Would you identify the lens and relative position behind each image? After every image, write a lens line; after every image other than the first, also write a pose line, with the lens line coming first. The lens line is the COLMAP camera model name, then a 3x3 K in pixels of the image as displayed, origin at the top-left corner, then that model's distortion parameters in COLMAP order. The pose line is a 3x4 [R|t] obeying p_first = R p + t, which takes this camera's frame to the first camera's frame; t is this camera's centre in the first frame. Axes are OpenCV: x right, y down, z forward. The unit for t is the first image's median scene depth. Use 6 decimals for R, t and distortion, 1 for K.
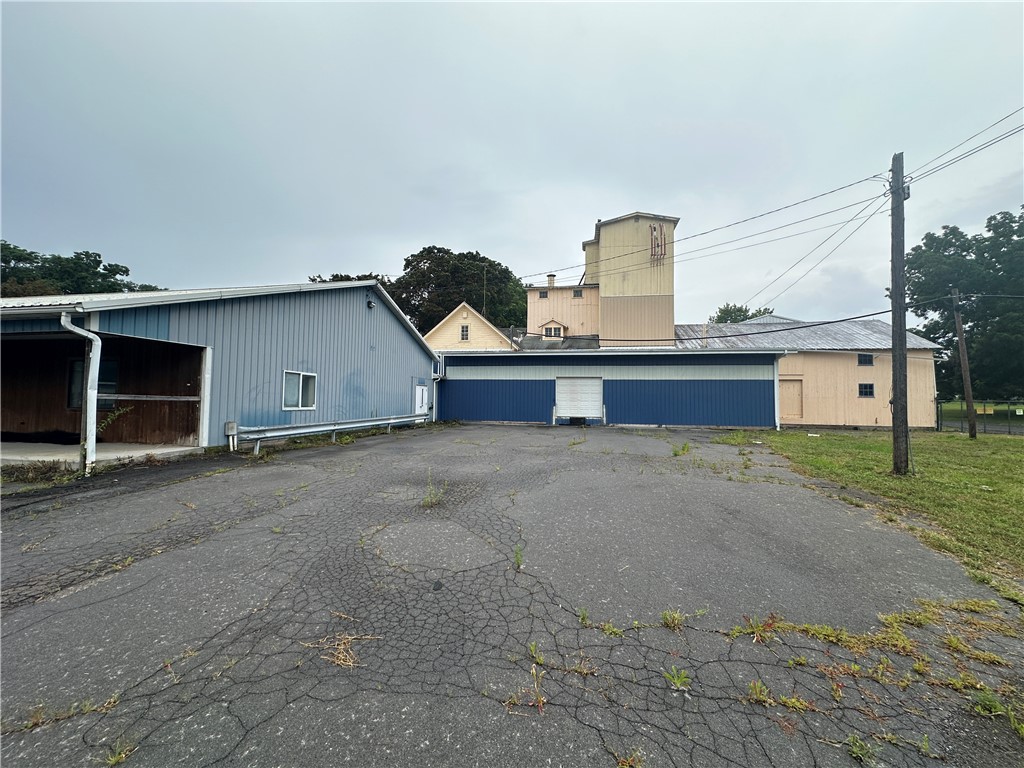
lens RADIAL K [[412.3, 0, 516.7], [0, 412.3, 378.5], [0, 0, 1]] dist [0.001841, -0.000547]
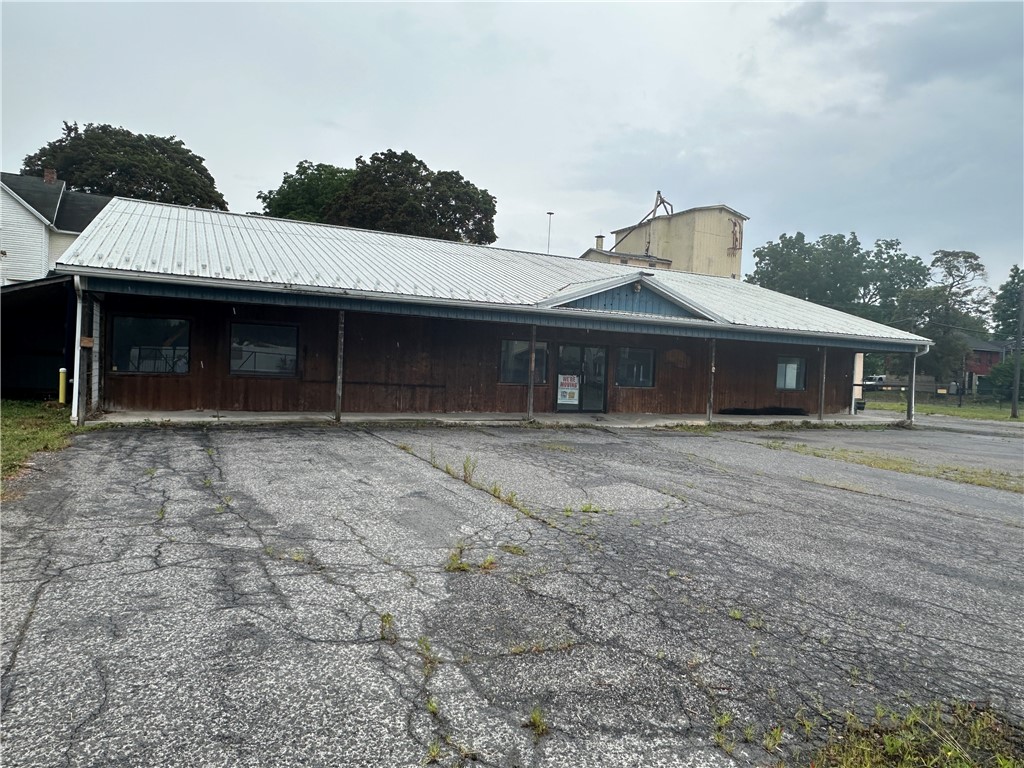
lens RADIAL K [[674.6, 0, 508.3], [0, 674.6, 388.4], [0, 0, 1]] dist [0.005374, -0.000183]
pose [[0.782862, -0.000520, 0.622195, -1.267989], [-0.059145, 0.995409, 0.075249, -0.021203], [-0.619377, -0.095709, 0.779238, -0.085420]]
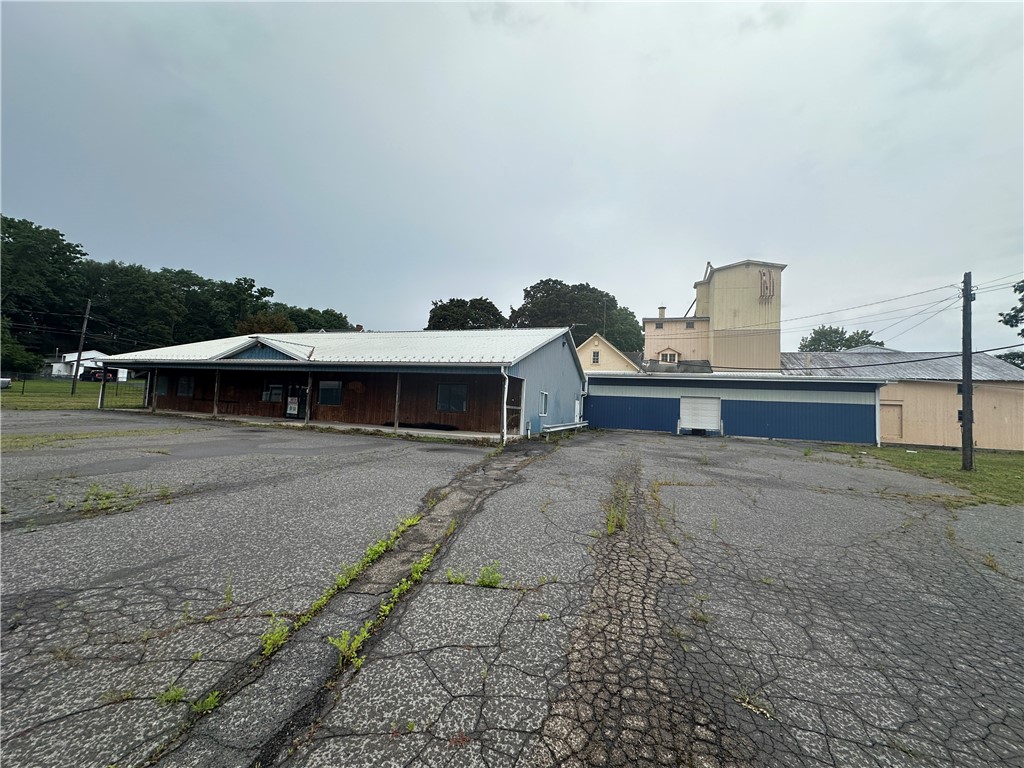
lens RADIAL K [[412.3, 0, 513.2], [0, 412.3, 379.5], [0, 0, 1]] dist [0.001841, -0.000547]
pose [[0.987717, 0.024141, -0.154377, -0.189482], [-0.027256, 0.999465, -0.018090, -0.015962], [0.153857, 0.022075, 0.987846, -0.284387]]
